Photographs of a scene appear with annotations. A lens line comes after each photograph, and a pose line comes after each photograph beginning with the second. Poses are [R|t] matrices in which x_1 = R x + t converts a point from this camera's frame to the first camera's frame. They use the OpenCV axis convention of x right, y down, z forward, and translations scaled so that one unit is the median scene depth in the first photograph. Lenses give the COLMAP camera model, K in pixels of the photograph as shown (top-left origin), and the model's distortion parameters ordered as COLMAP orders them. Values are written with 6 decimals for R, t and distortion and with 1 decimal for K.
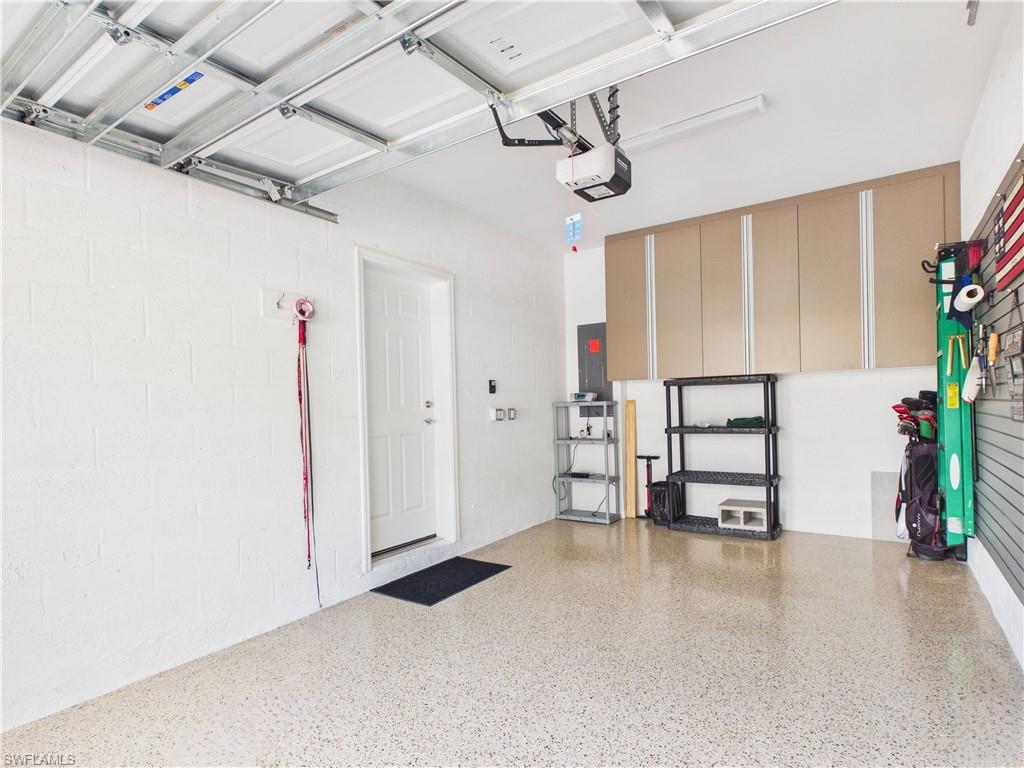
lens RADIAL K [[543.7, 0, 511.0], [0, 543.7, 406.2], [0, 0, 1]] dist [-0.000646, 0.000307]
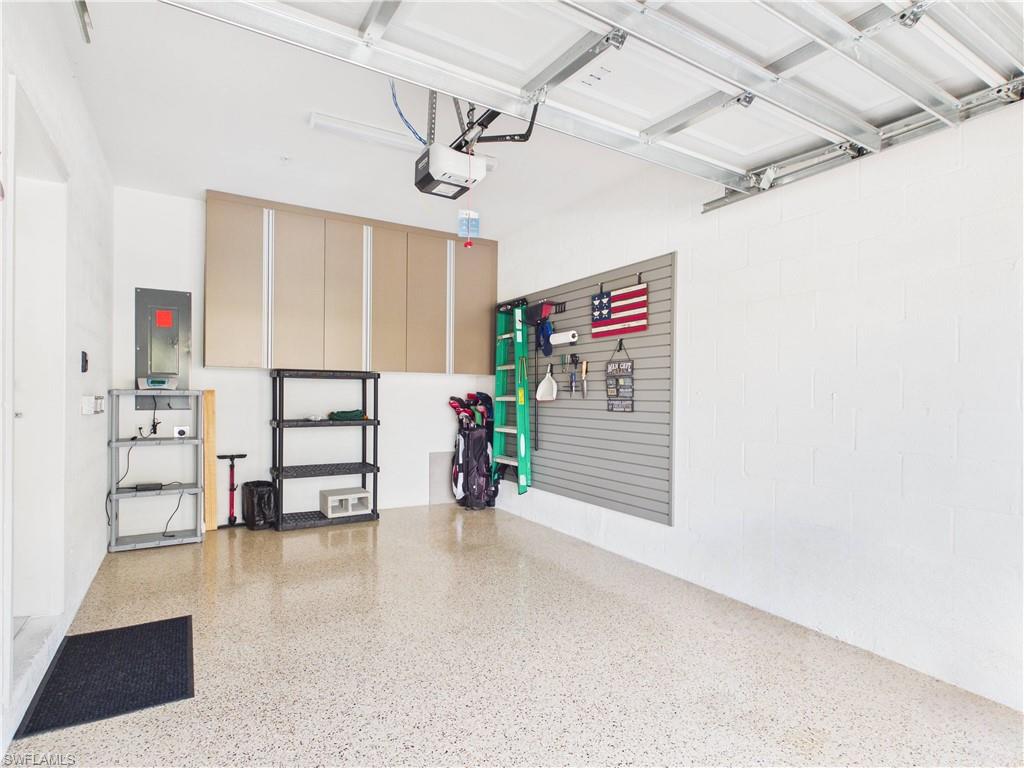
lens RADIAL K [[543.7, 0, 510.9], [0, 543.7, 392.3], [0, 0, 1]] dist [-0.000646, 0.000307]
pose [[0.412987, 0.034222, 0.910094, -0.401451], [-0.015740, 0.999413, -0.030437, 0.011547], [-0.910601, -0.001755, 0.413283, 0.258342]]
